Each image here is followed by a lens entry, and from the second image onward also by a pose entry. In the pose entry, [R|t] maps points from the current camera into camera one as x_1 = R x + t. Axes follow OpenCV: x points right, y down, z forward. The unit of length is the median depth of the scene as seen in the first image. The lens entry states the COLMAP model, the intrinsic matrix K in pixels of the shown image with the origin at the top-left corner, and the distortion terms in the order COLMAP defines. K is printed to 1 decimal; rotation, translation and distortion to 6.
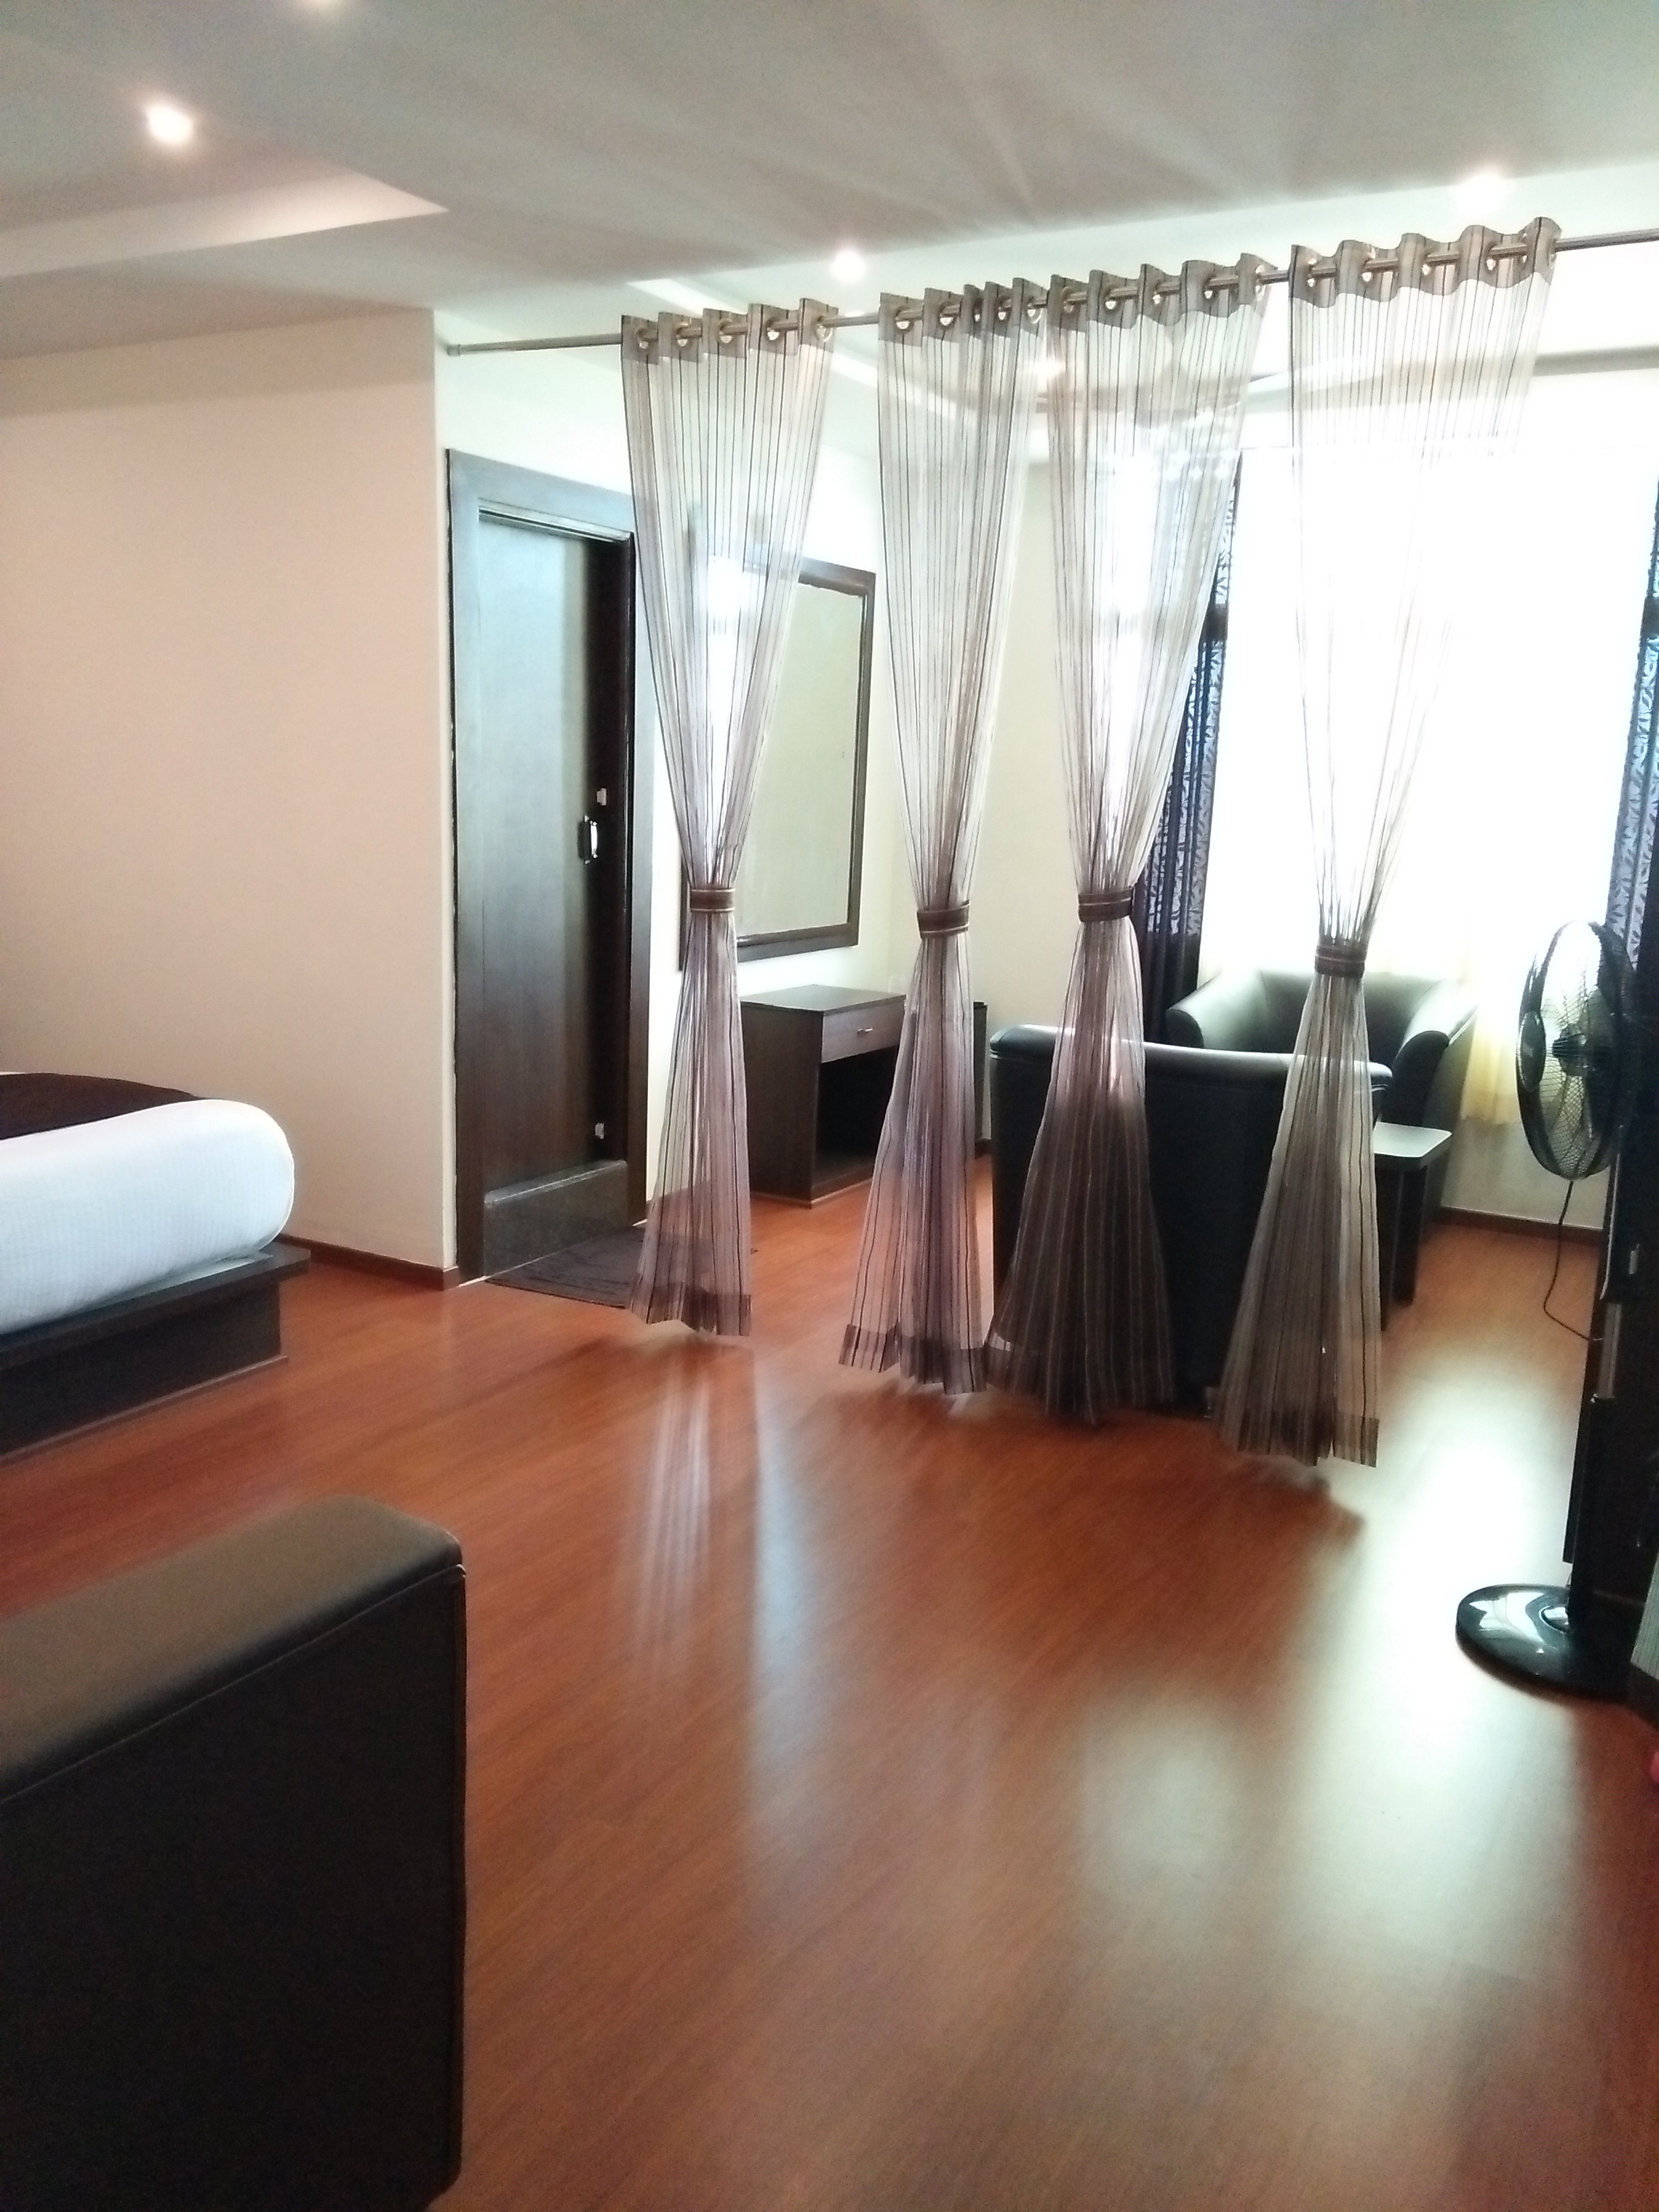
lens RADIAL K [[1758.5, 0, 829.5], [0, 1758.5, 1106.0], [0, 0, 1]] dist [0.139790, -0.210150]
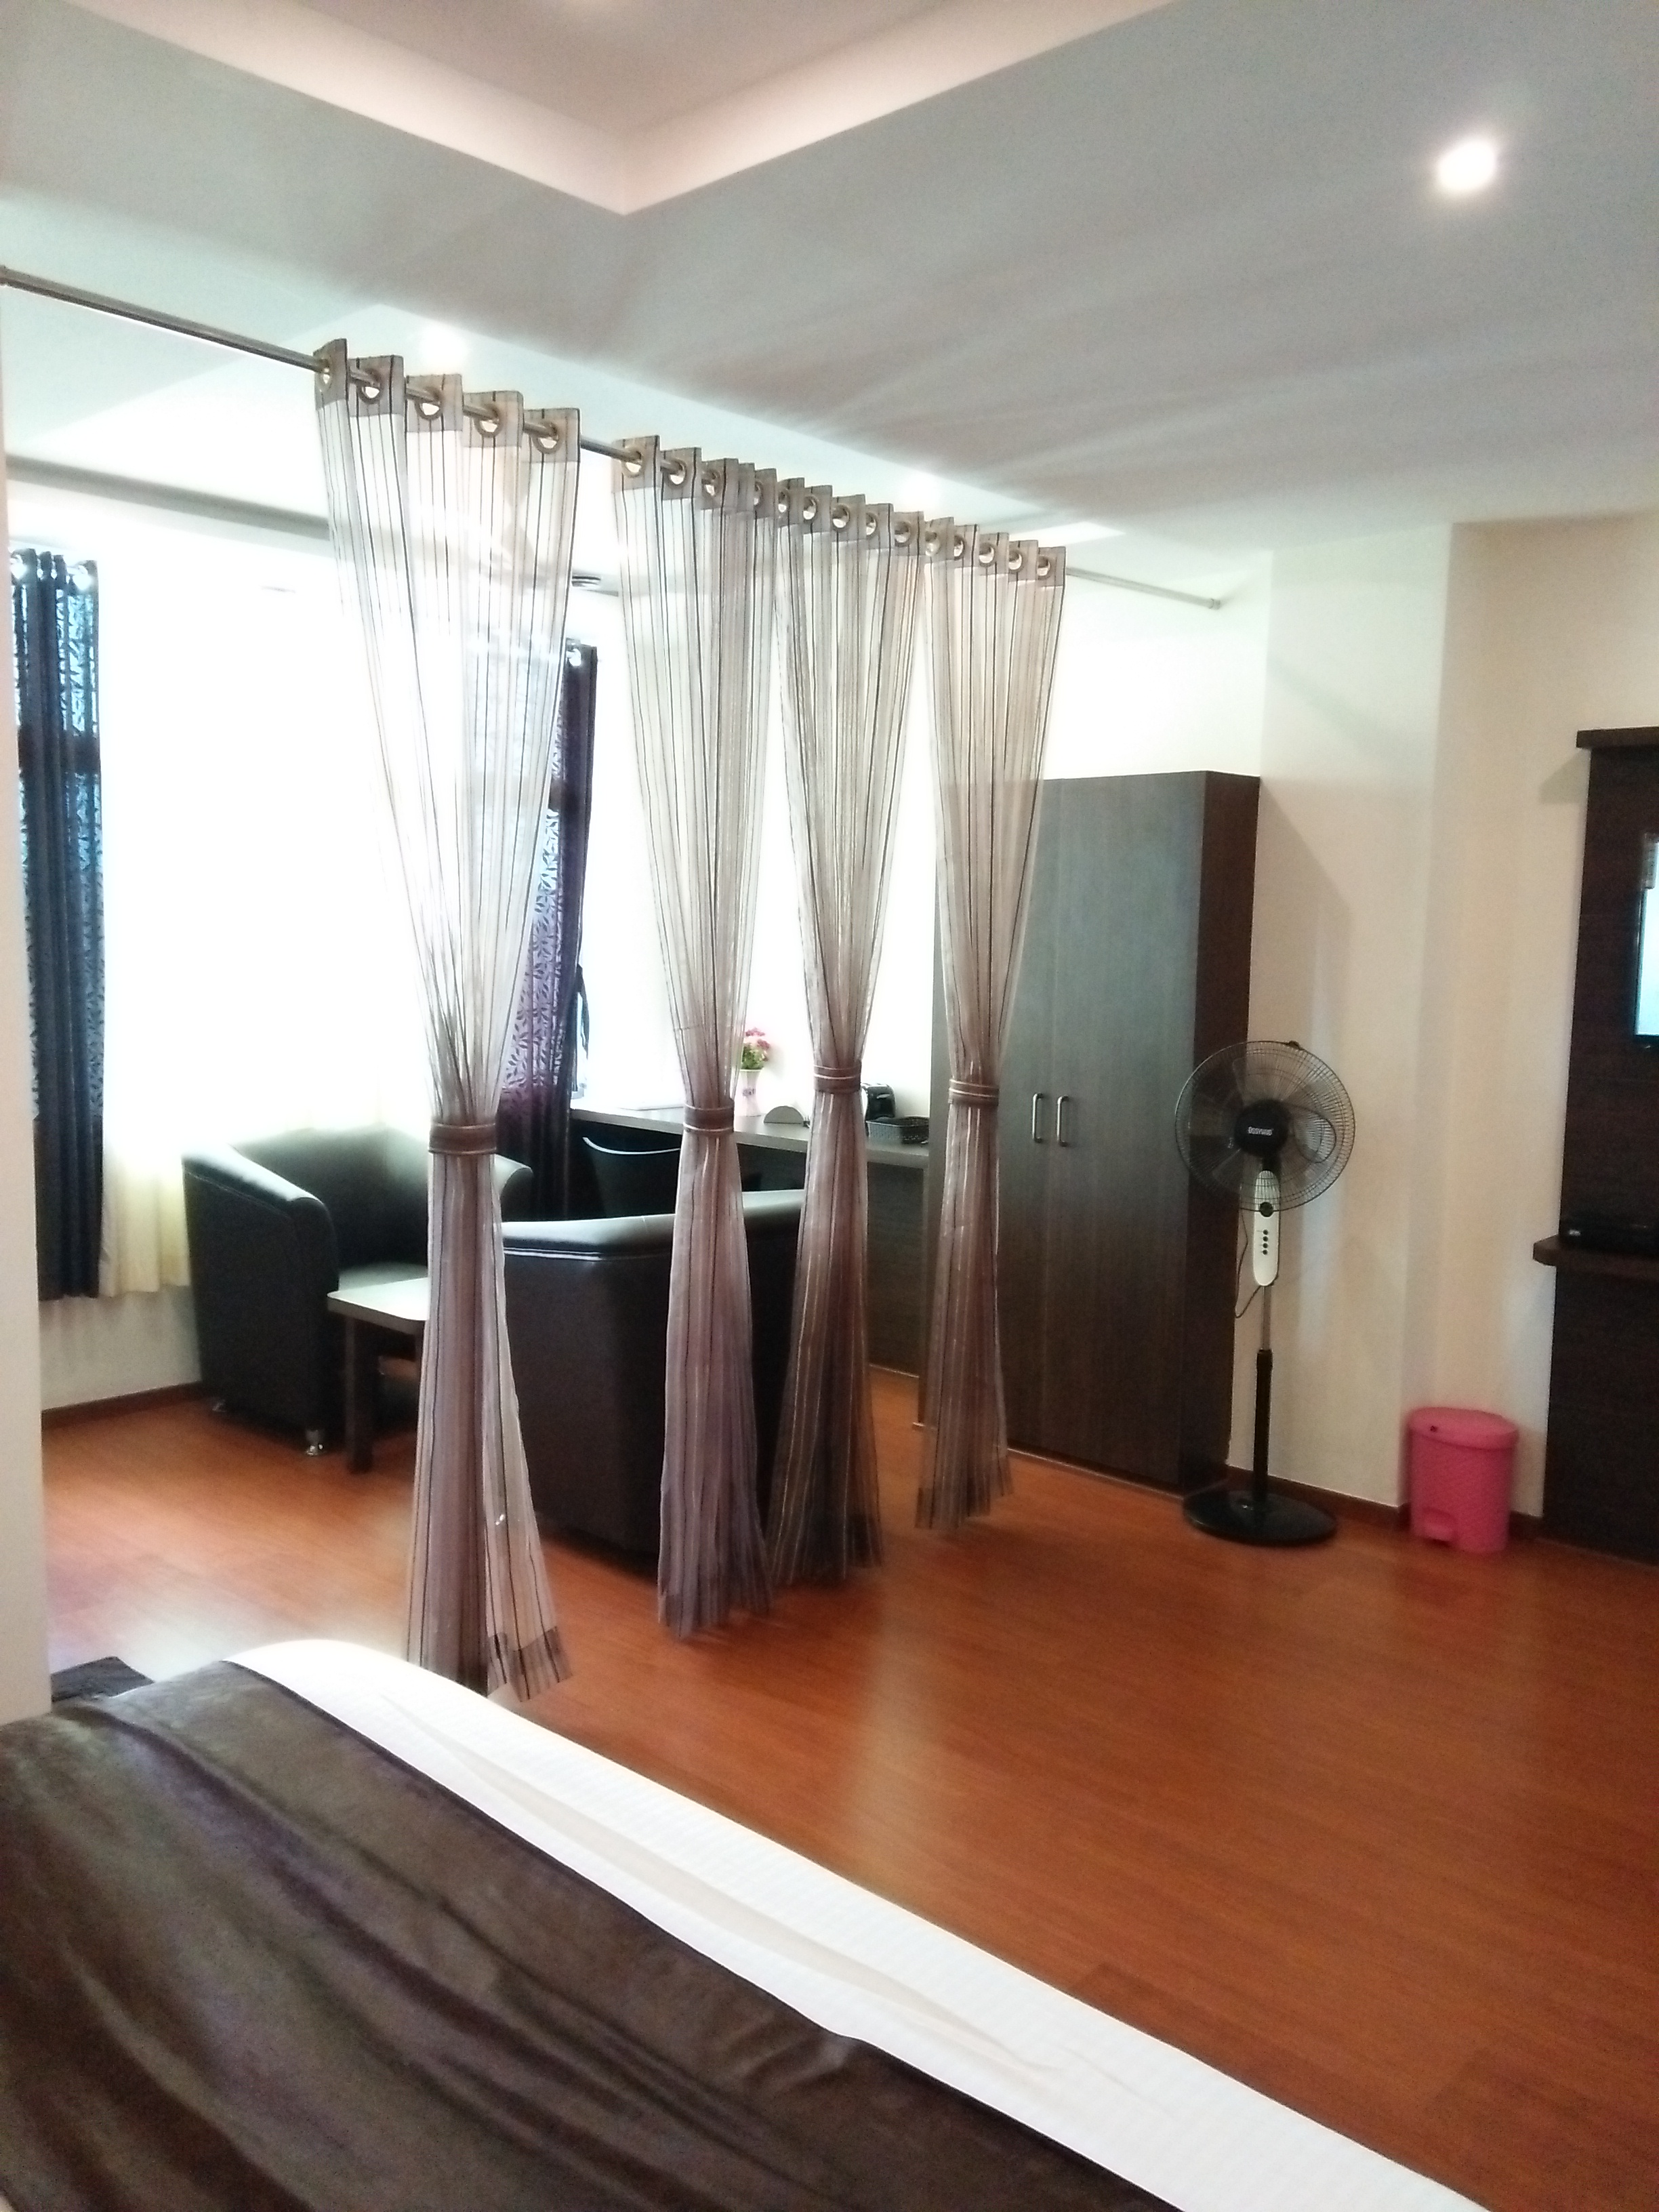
lens RADIAL K [[1758.5, 0, 829.5], [0, 1758.5, 1106.0], [0, 0, 1]] dist [0.139790, -0.210150]
pose [[0.243361, -0.131266, 0.961012, -0.753077], [0.172579, 0.980850, 0.090273, -0.182101], [-0.954459, 0.143881, 0.261354, 0.679740]]
